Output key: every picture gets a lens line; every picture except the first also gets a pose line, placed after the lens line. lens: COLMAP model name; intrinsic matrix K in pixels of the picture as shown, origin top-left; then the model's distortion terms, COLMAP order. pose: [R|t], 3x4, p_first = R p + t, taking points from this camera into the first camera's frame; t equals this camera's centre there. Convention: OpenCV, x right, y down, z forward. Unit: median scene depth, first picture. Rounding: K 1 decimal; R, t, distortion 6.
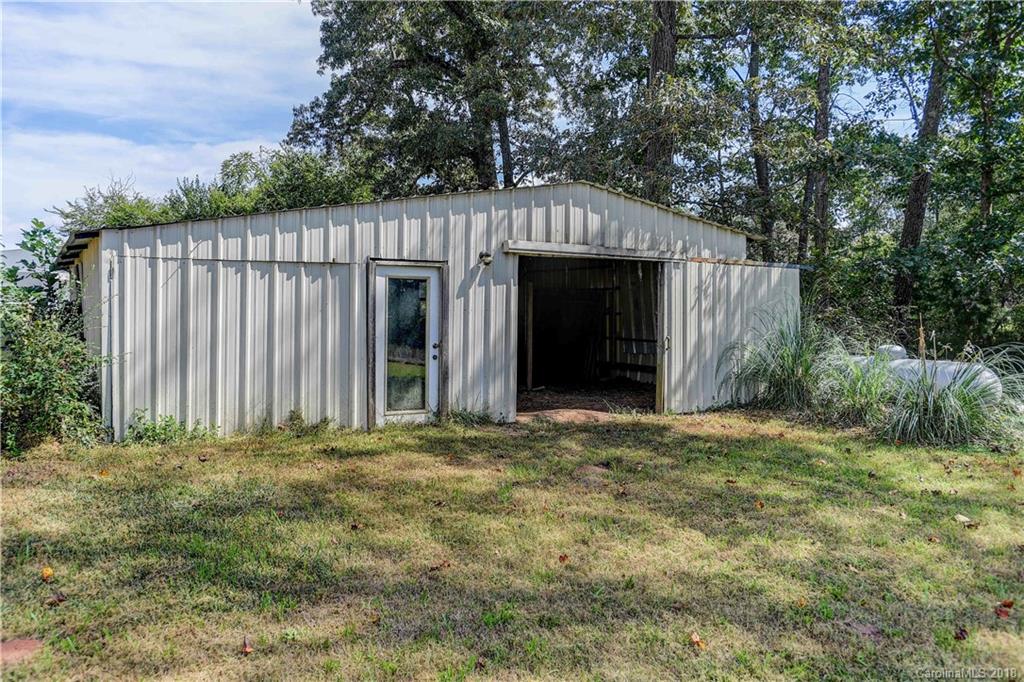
lens RADIAL K [[695.6, 0, 510.0], [0, 695.6, 335.9], [0, 0, 1]] dist [-0.008998, -0.001144]
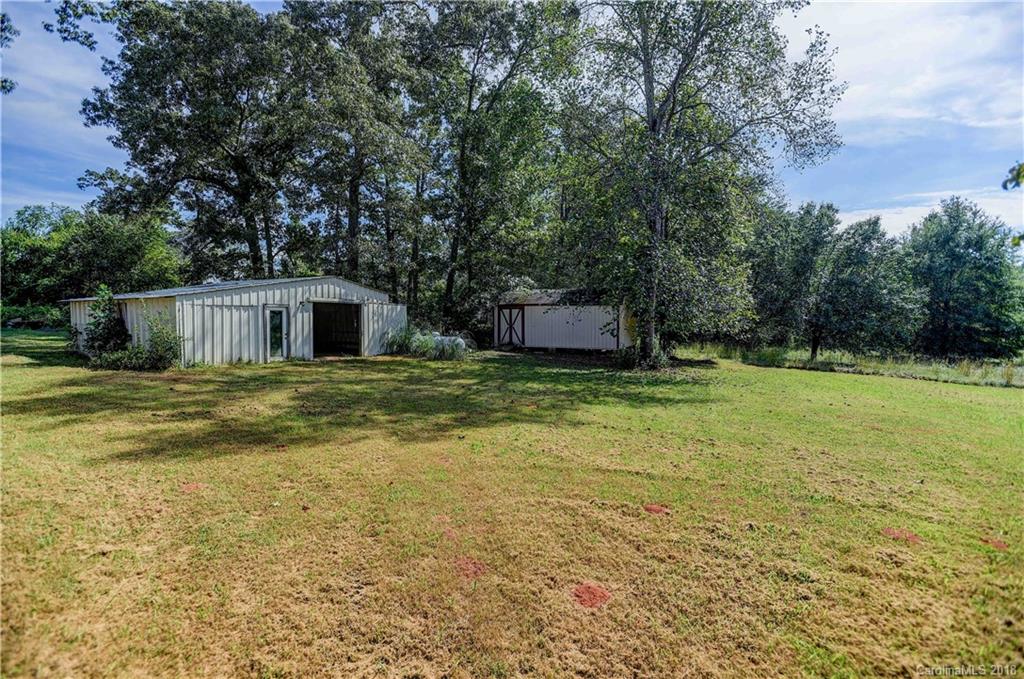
lens RADIAL K [[513.2, 0, 510.2], [0, 513.2, 335.1], [0, 0, 1]] dist [-0.046624, 0.016841]
pose [[0.836633, -0.020566, 0.547377, -0.460143], [0.017907, 0.999788, 0.010194, 0.012777], [-0.547471, 0.001273, 0.836824, -1.199726]]
